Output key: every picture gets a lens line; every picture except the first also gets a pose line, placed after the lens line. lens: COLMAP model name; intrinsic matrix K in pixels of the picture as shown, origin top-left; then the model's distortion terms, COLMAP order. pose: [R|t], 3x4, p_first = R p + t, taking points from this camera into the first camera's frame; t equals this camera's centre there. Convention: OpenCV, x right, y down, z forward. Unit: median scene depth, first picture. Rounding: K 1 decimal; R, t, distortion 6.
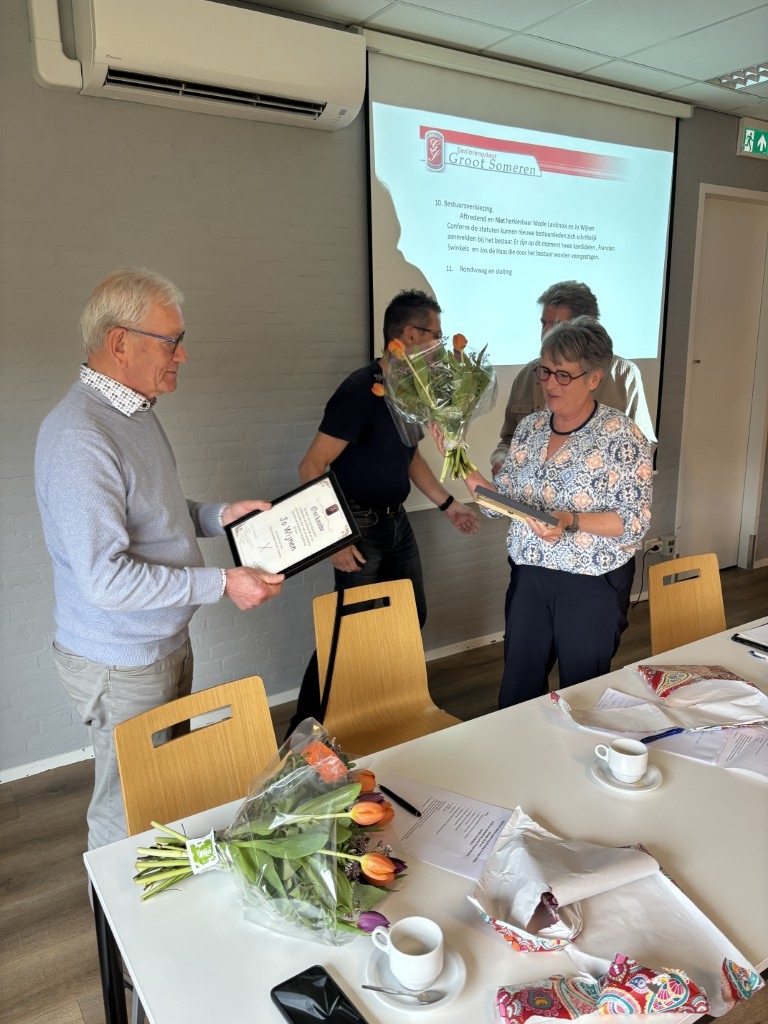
lens RADIAL K [[778.4, 0, 390.2], [0, 778.4, 510.0], [0, 0, 1]] dist [0.032776, -0.020069]
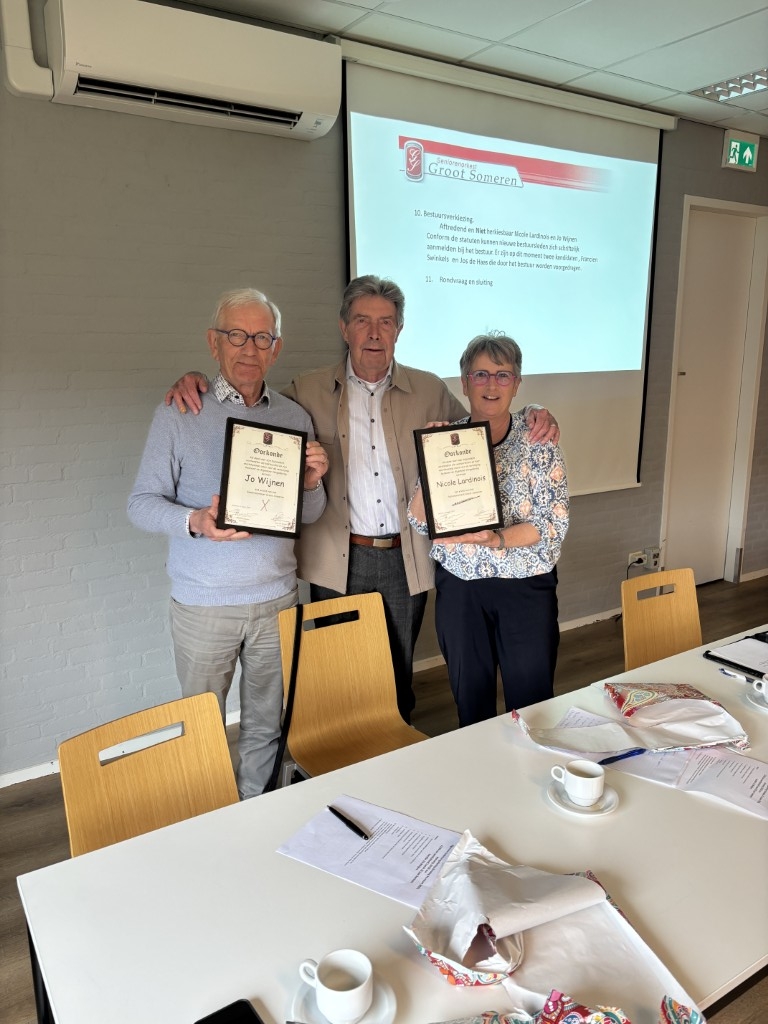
lens RADIAL K [[778.4, 0, 381.8], [0, 778.4, 512.3], [0, 0, 1]] dist [0.032776, -0.020069]
pose [[0.999978, 0.005222, -0.004086, 0.031626], [-0.005264, 0.999930, -0.010563, -0.002230], [0.004031, 0.010584, 0.999936, 0.013906]]
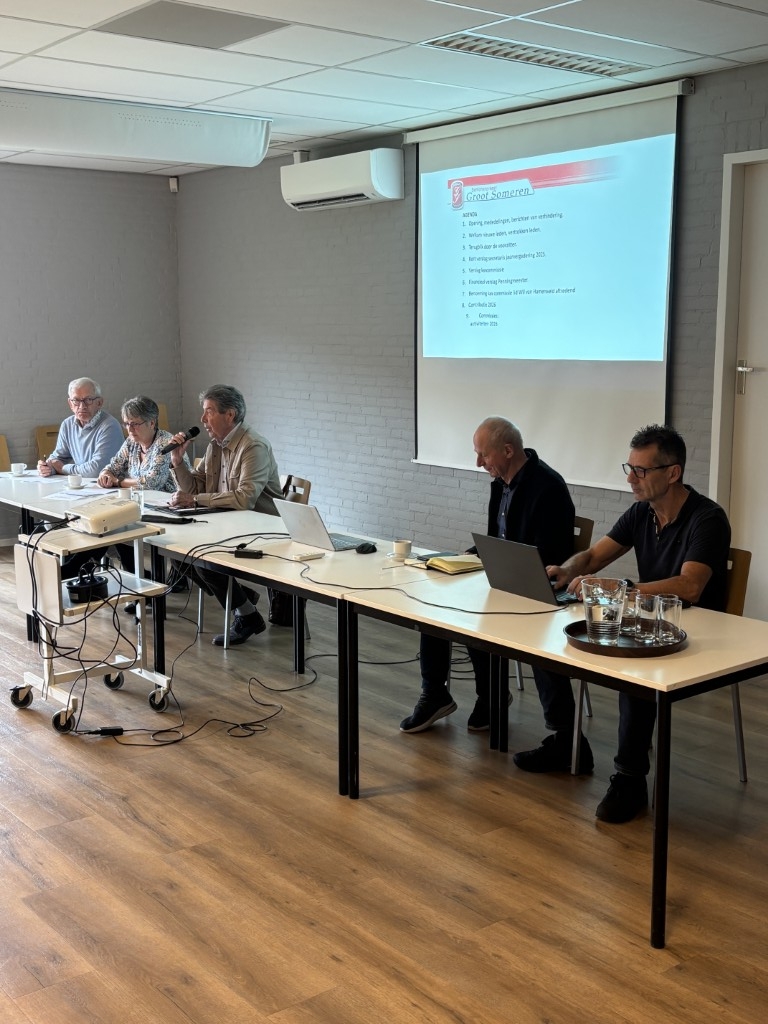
lens RADIAL K [[1220.7, 0, 385.1], [0, 1220.7, 513.6], [0, 0, 1]] dist [0.039345, 0.000000]
pose [[0.085778, 0.166056, -0.982379, 3.229880], [-0.215941, 0.965673, 0.144377, -0.283769], [0.972631, 0.199752, 0.118692, 1.043762]]
